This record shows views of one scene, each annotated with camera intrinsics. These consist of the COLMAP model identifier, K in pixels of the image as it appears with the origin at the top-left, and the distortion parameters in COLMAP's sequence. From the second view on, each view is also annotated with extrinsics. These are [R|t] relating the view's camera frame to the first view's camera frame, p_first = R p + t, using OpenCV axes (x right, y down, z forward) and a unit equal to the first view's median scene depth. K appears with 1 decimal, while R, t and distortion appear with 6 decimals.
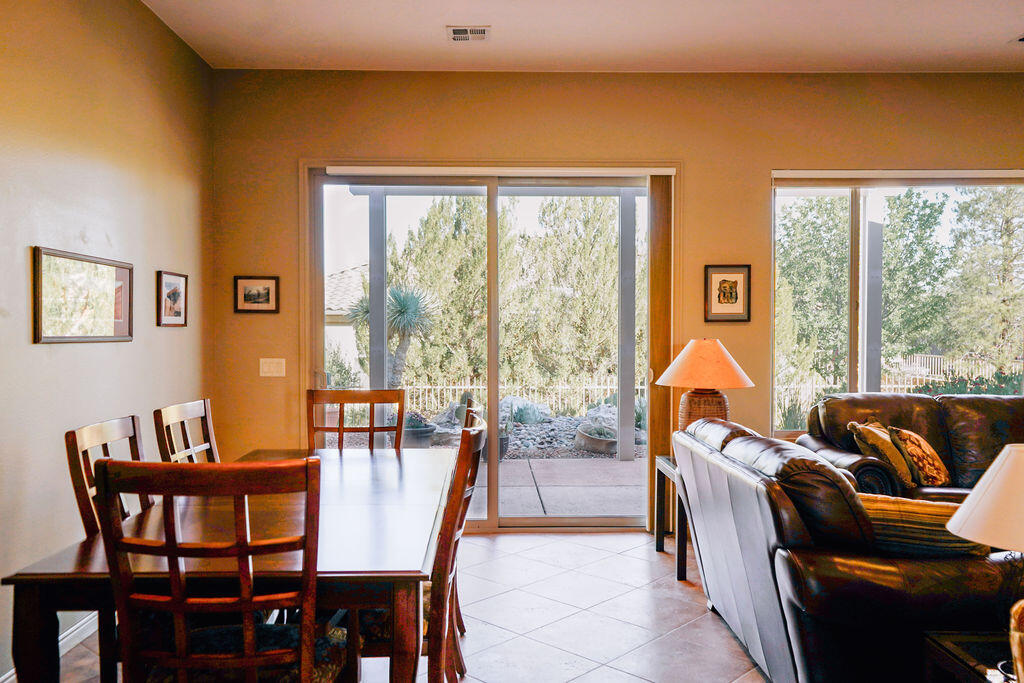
lens RADIAL K [[814.0, 0, 510.5], [0, 814.0, 346.2], [0, 0, 1]] dist [0.015792, 0.007987]
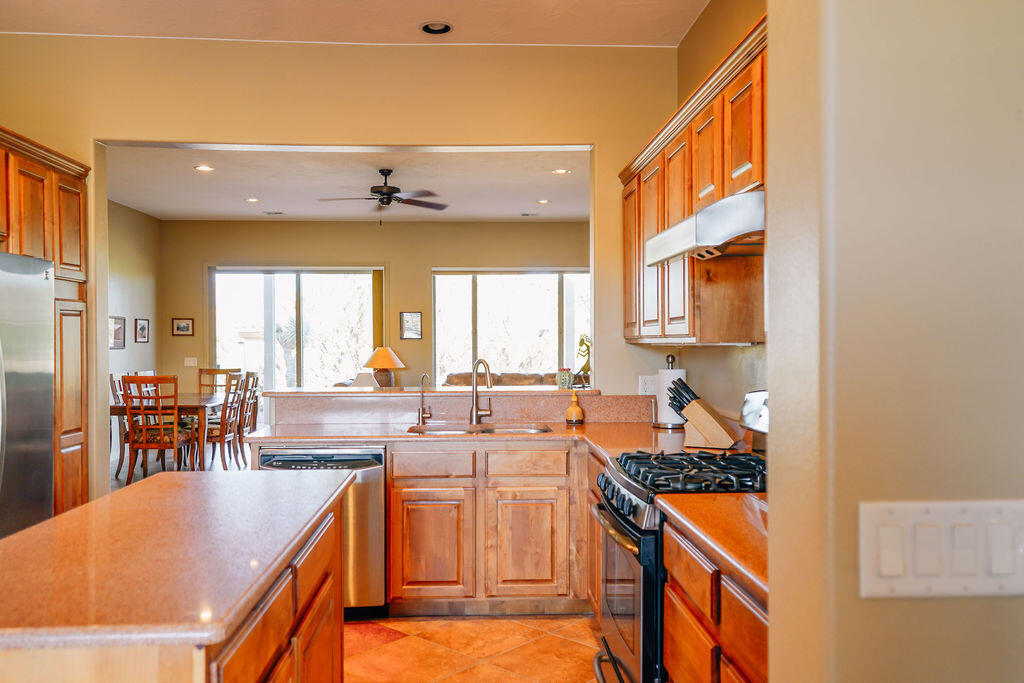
lens RADIAL K [[803.8, 0, 511.8], [0, 803.8, 349.9], [0, 0, 1]] dist [0.018536, 0.002867]
pose [[0.999331, -0.004206, 0.036331, 0.455488], [0.004567, 0.999941, -0.009867, 0.019500], [-0.036287, 0.010026, 0.999291, -1.095127]]
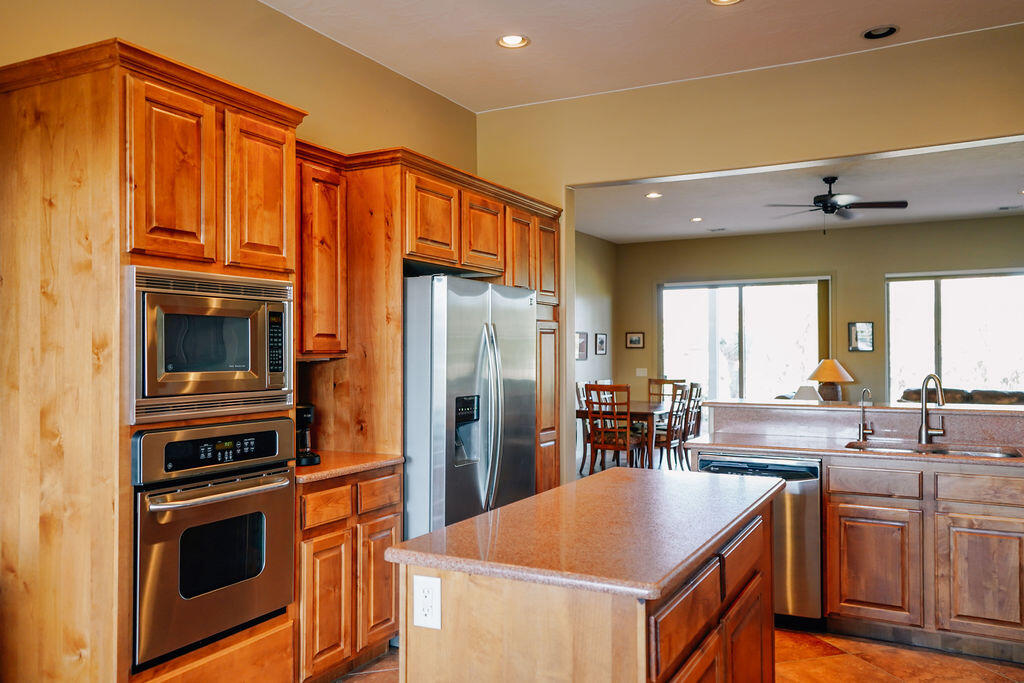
lens RADIAL K [[803.8, 0, 511.8], [0, 803.8, 349.9], [0, 0, 1]] dist [0.018536, 0.002867]
pose [[0.875687, -0.005699, -0.482846, 0.475371], [-0.006292, 0.999711, -0.023212, 0.017890], [0.482839, 0.023365, 0.875397, -1.142141]]
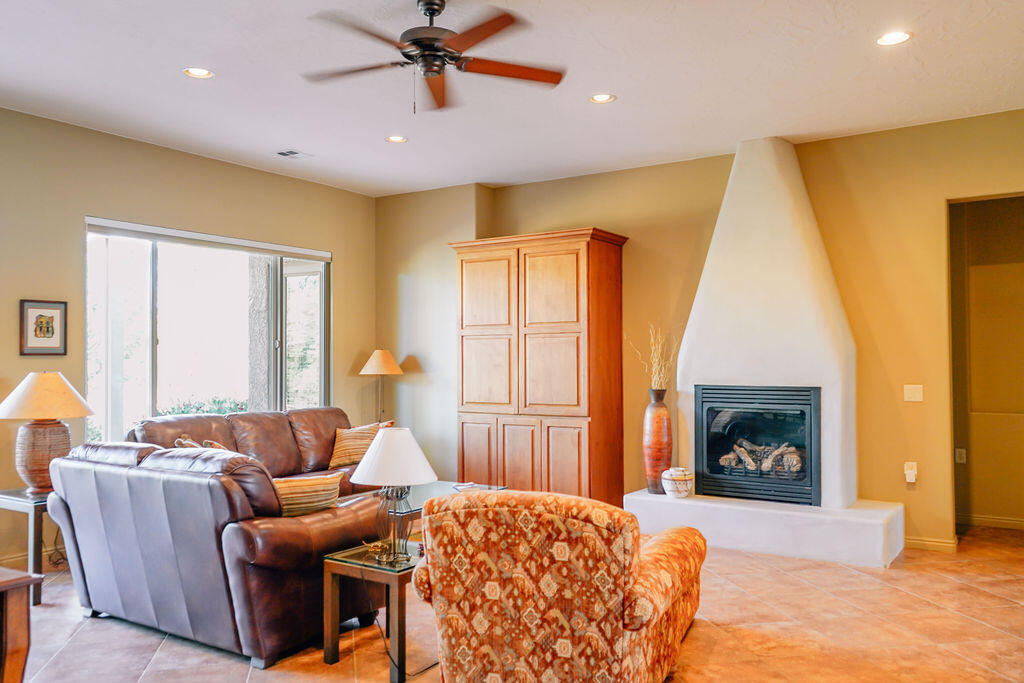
lens RADIAL K [[814.0, 0, 510.5], [0, 814.0, 346.2], [0, 0, 1]] dist [0.015792, 0.007987]
pose [[0.564932, 0.012380, 0.825044, -0.260229], [0.021059, 0.999345, -0.029415, 0.001572], [-0.824868, 0.033992, 0.564302, -0.077760]]
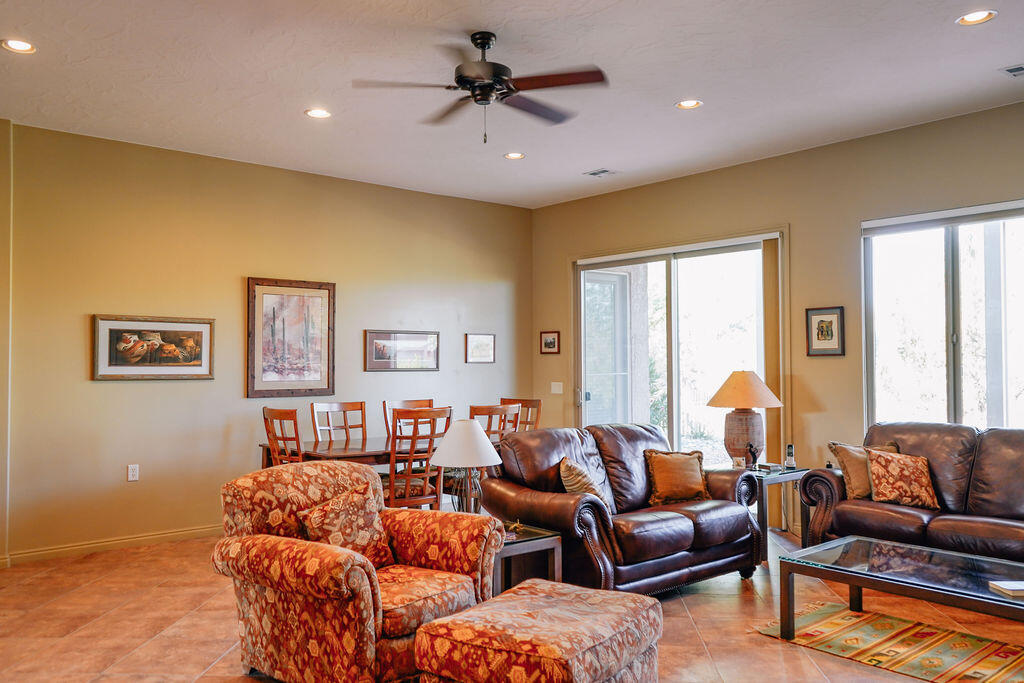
lens RADIAL K [[832.1, 0, 527.4], [0, 832.1, 341.9], [0, 0, 1]] dist [0.053522, 0.000601]
pose [[0.656432, -0.025098, -0.753967, 0.902313], [-0.006686, 0.999214, -0.039083, -0.000288], [0.754355, 0.030697, 0.655748, -0.113558]]
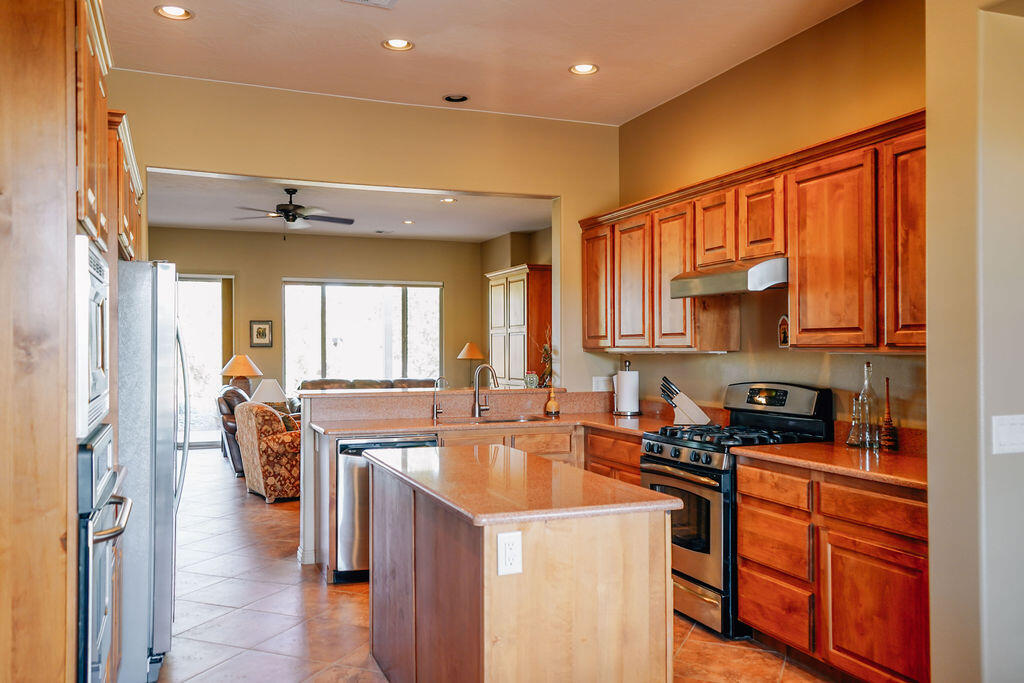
lens RADIAL K [[814.0, 0, 510.5], [0, 814.0, 346.2], [0, 0, 1]] dist [0.015792, 0.007987]
pose [[0.934651, -0.000680, 0.355566, 0.117477], [0.009066, 0.999719, -0.021919, 0.020809], [-0.355452, 0.023710, 0.934394, -1.252621]]
